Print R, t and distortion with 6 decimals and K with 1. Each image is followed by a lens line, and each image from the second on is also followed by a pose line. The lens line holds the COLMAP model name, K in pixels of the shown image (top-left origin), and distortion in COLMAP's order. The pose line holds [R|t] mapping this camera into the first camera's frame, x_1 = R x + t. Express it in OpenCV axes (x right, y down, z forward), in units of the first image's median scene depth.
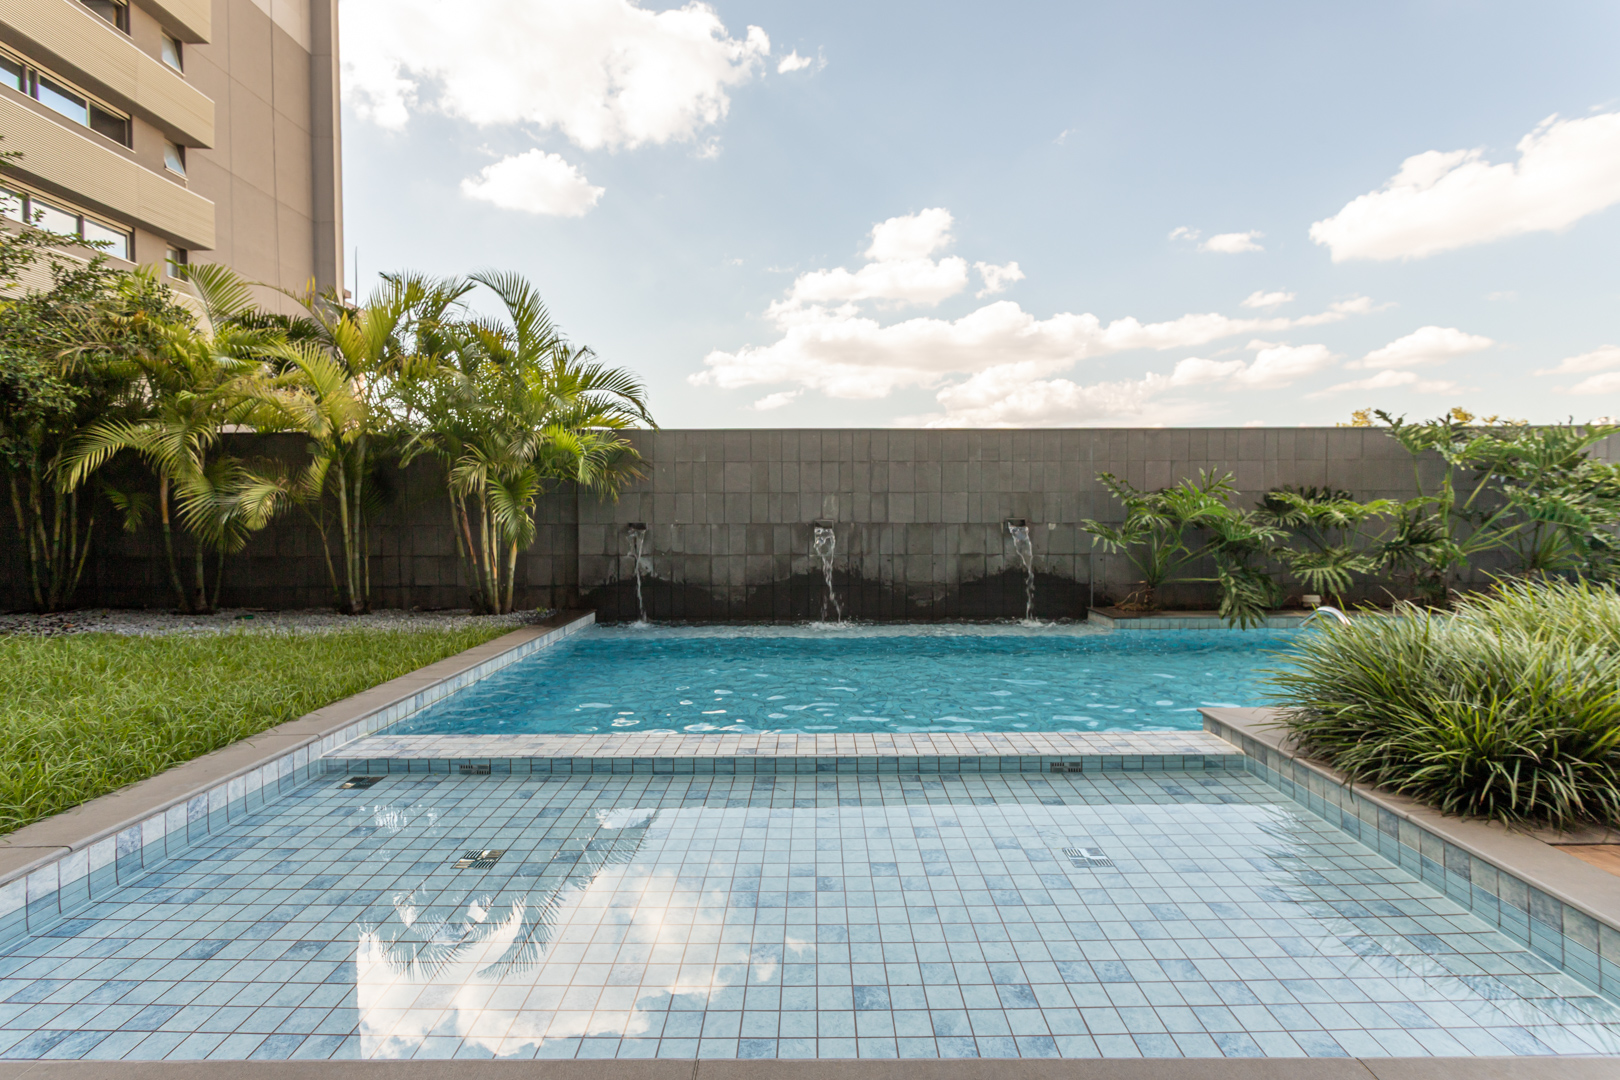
lens RADIAL K [[763.8, 0, 813.0], [0, 763.8, 522.1], [0, 0, 1]] dist [-0.004693, 0.001189]
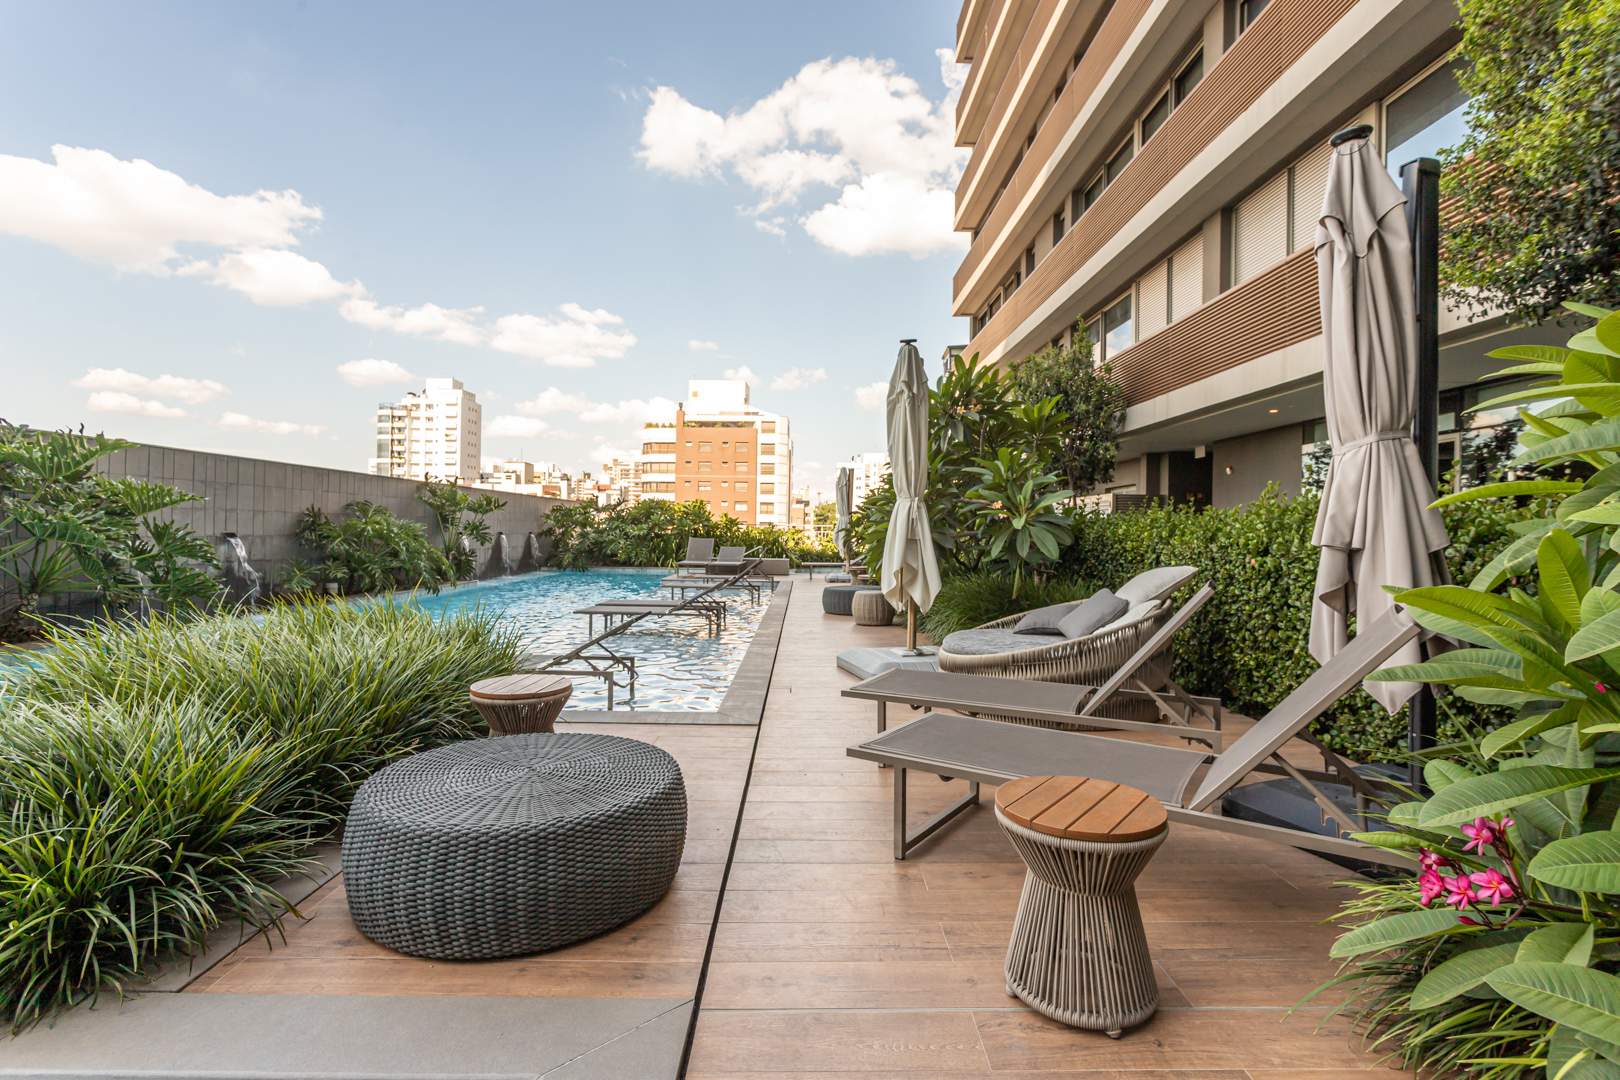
lens RADIAL K [[763.8, 0, 813.0], [0, 763.8, 522.1], [0, 0, 1]] dist [-0.004693, 0.001189]
pose [[-0.013838, 0.017175, 0.999757, 0.064349], [0.001949, 0.999851, -0.017150, -0.004130], [-0.999902, 0.001711, -0.013869, 0.116722]]
